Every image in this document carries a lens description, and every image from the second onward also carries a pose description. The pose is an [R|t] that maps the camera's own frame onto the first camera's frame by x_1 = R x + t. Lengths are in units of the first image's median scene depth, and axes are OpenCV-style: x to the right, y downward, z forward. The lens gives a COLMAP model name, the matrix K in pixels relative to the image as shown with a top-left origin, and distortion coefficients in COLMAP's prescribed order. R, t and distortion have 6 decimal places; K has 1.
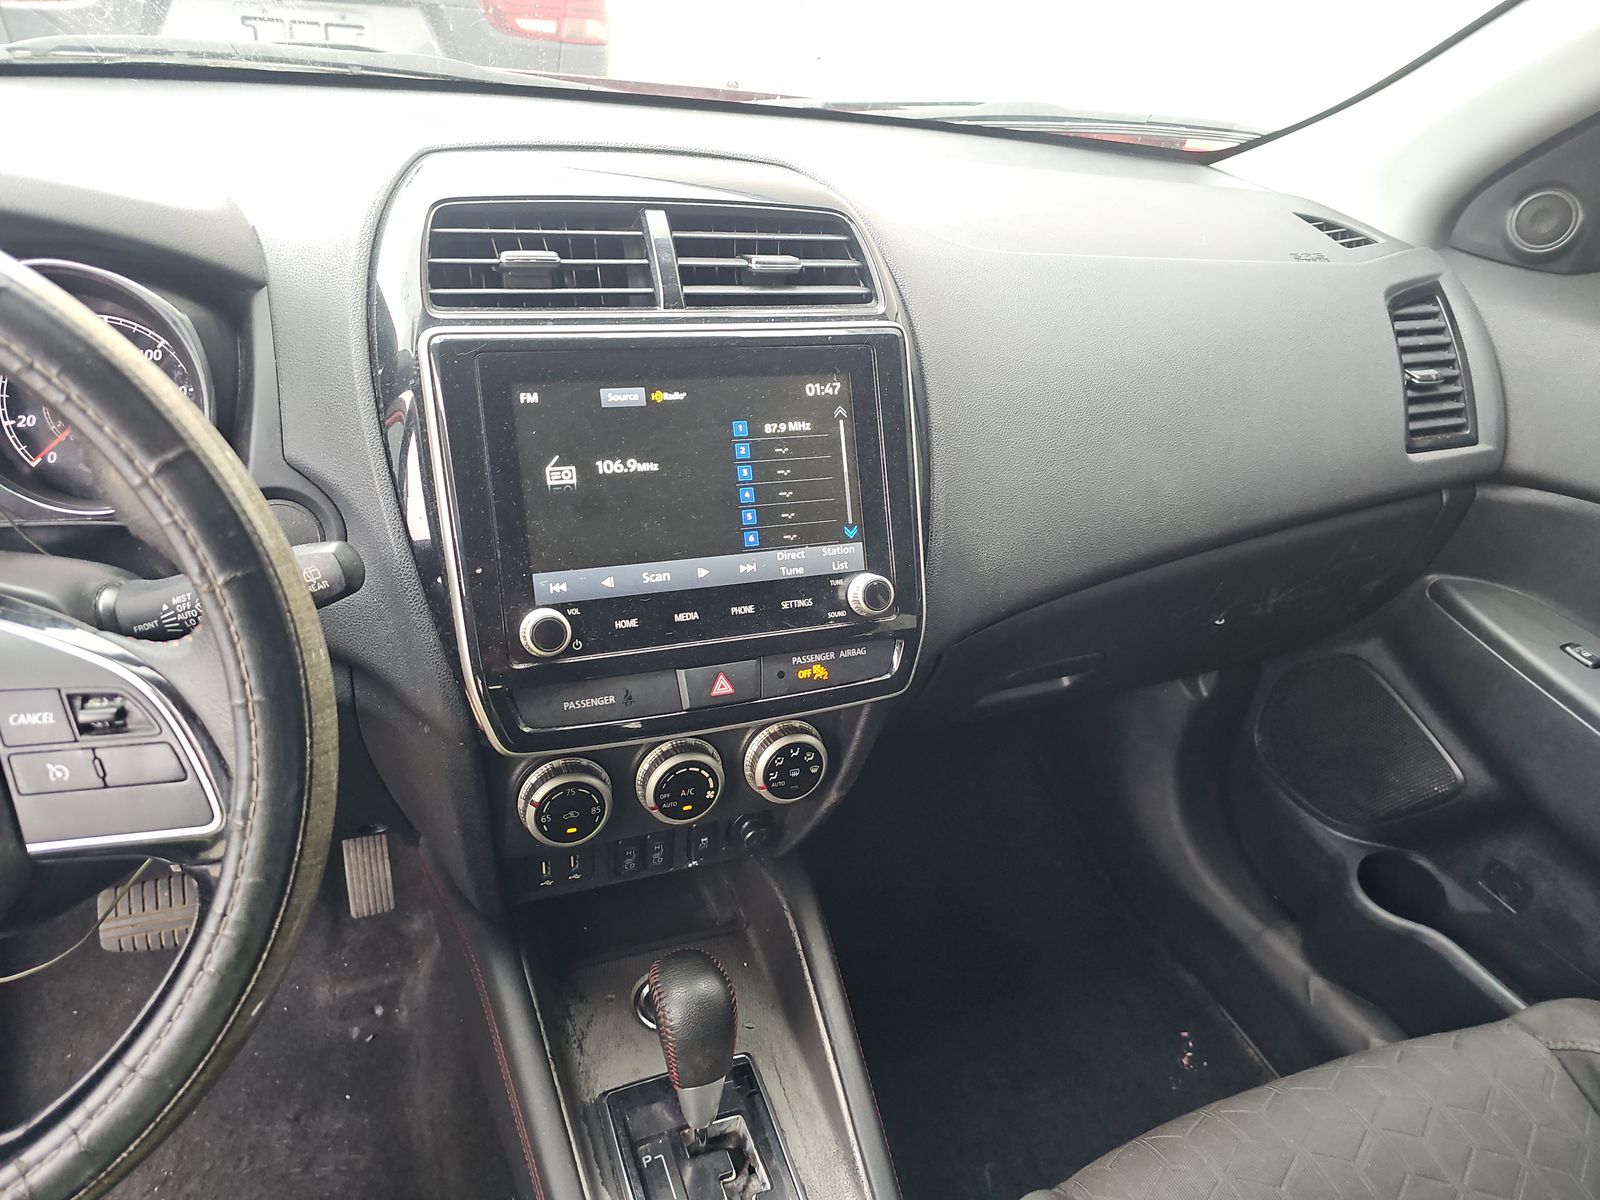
lens RADIAL K [[1077.8, 0, 800.0], [0, 1077.8, 600.0], [0, 0, 1]] dist [0.122113, -0.137210]
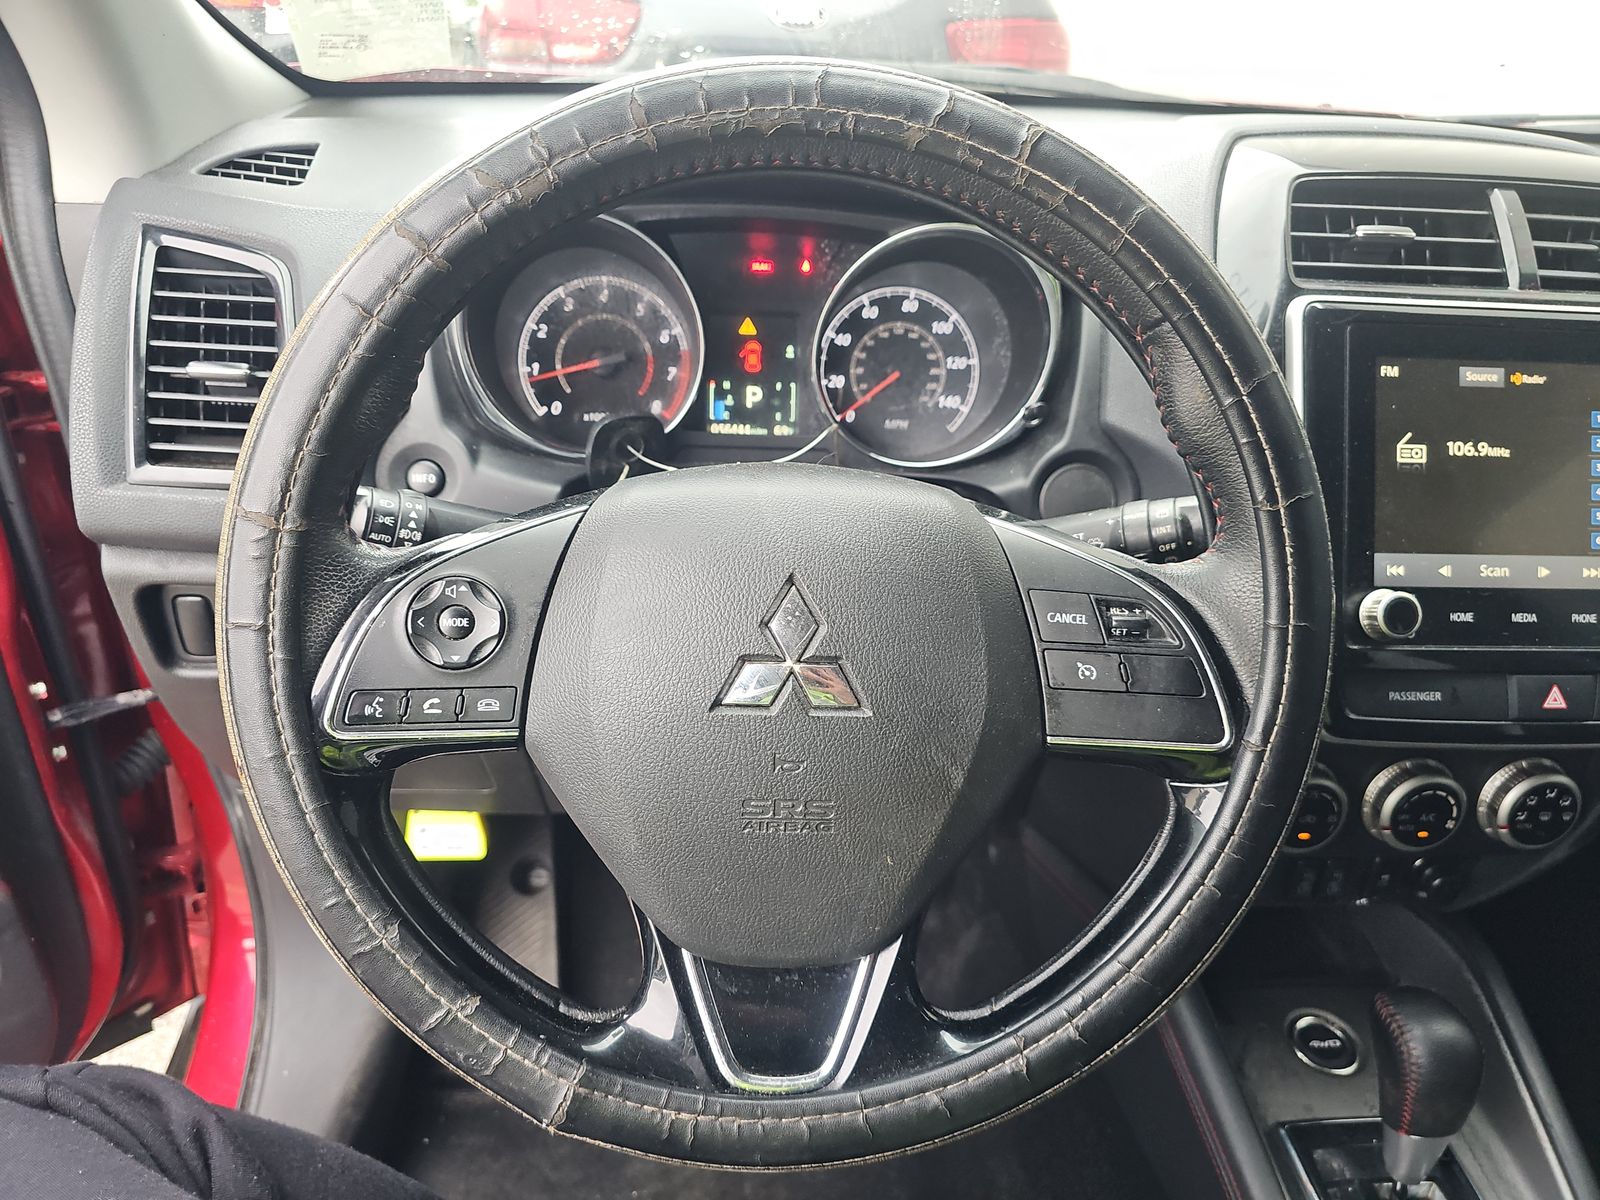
lens RADIAL K [[1097.1, 0, 800.0], [0, 1097.1, 600.0], [0, 0, 1]] dist [0.009834, -0.003178]
pose [[0.958386, 0.103052, -0.266226, -0.453327], [-0.117562, 0.992295, -0.039109, 0.110672], [0.260145, 0.068780, 0.963117, -0.056884]]
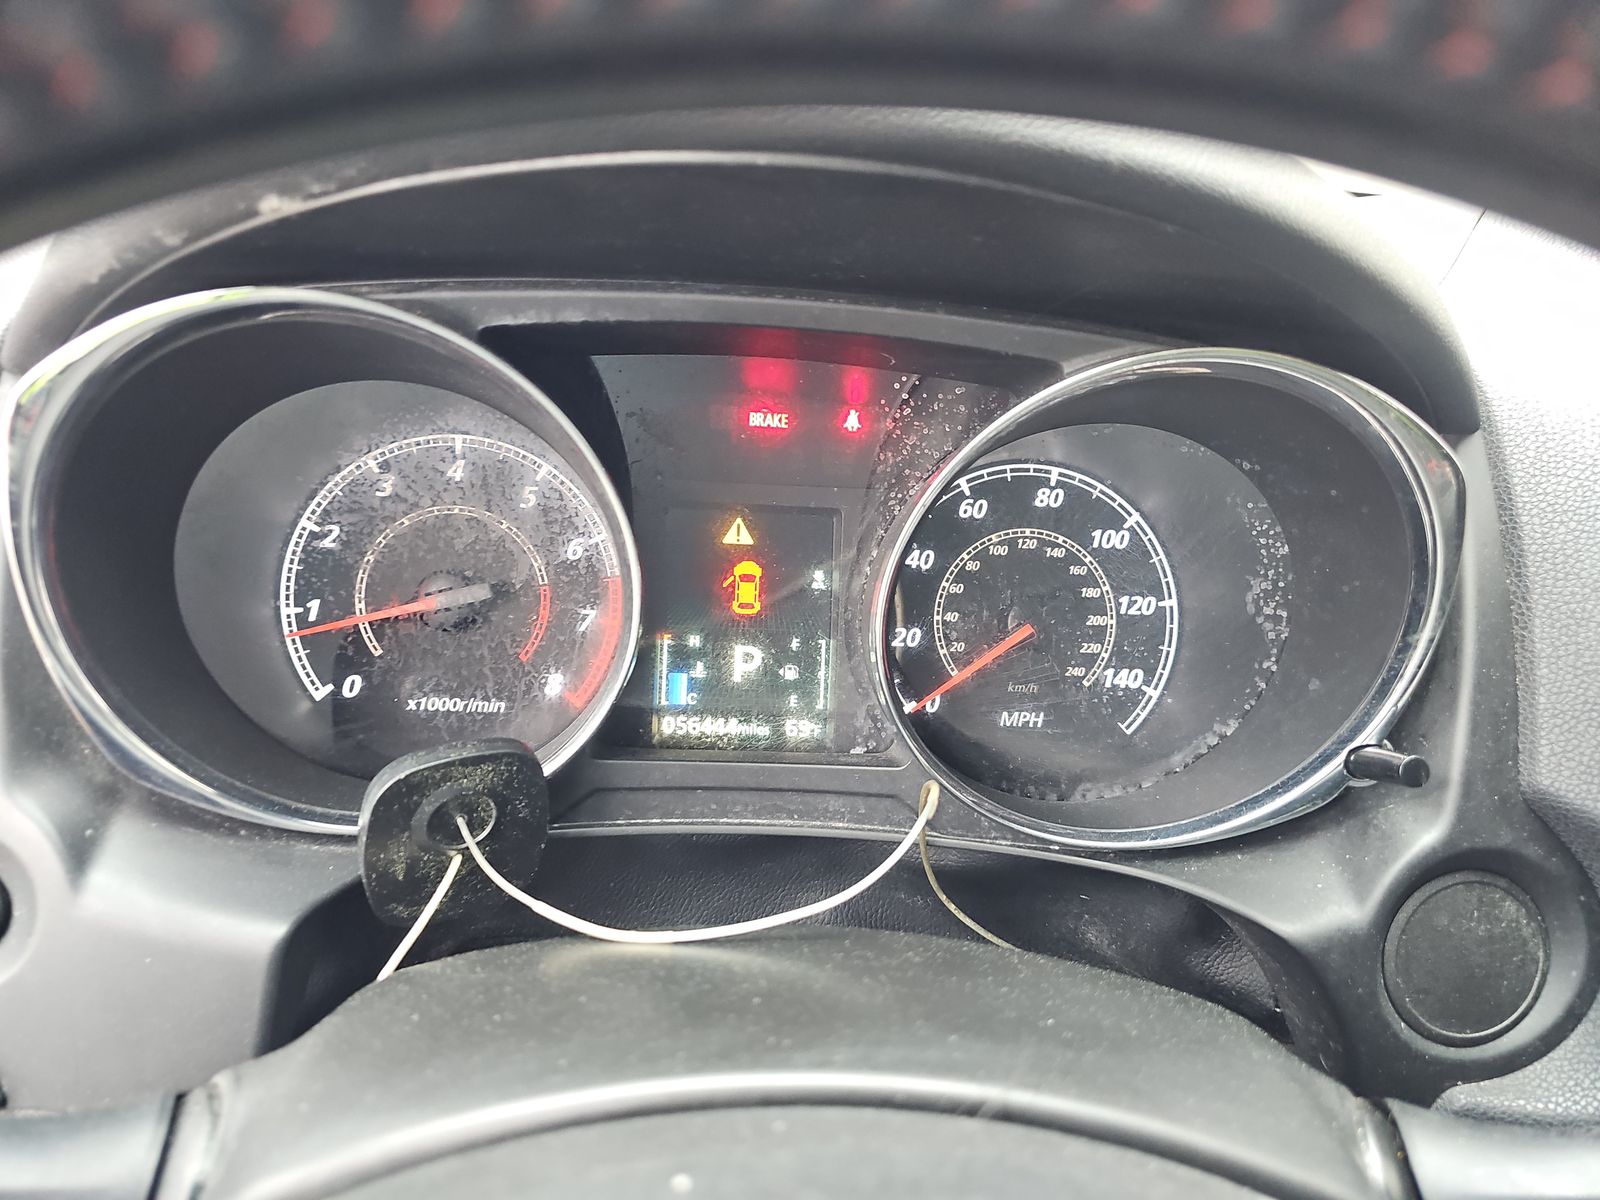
lens RADIAL K [[1097.1, 0, 800.0], [0, 1097.1, 600.0], [0, 0, 1]] dist [0.009834, -0.003178]
pose [[0.956829, 0.094888, -0.274725, -0.645838], [-0.136773, 0.981010, -0.137525, -0.102294], [0.256458, 0.169163, 0.951637, 0.475614]]
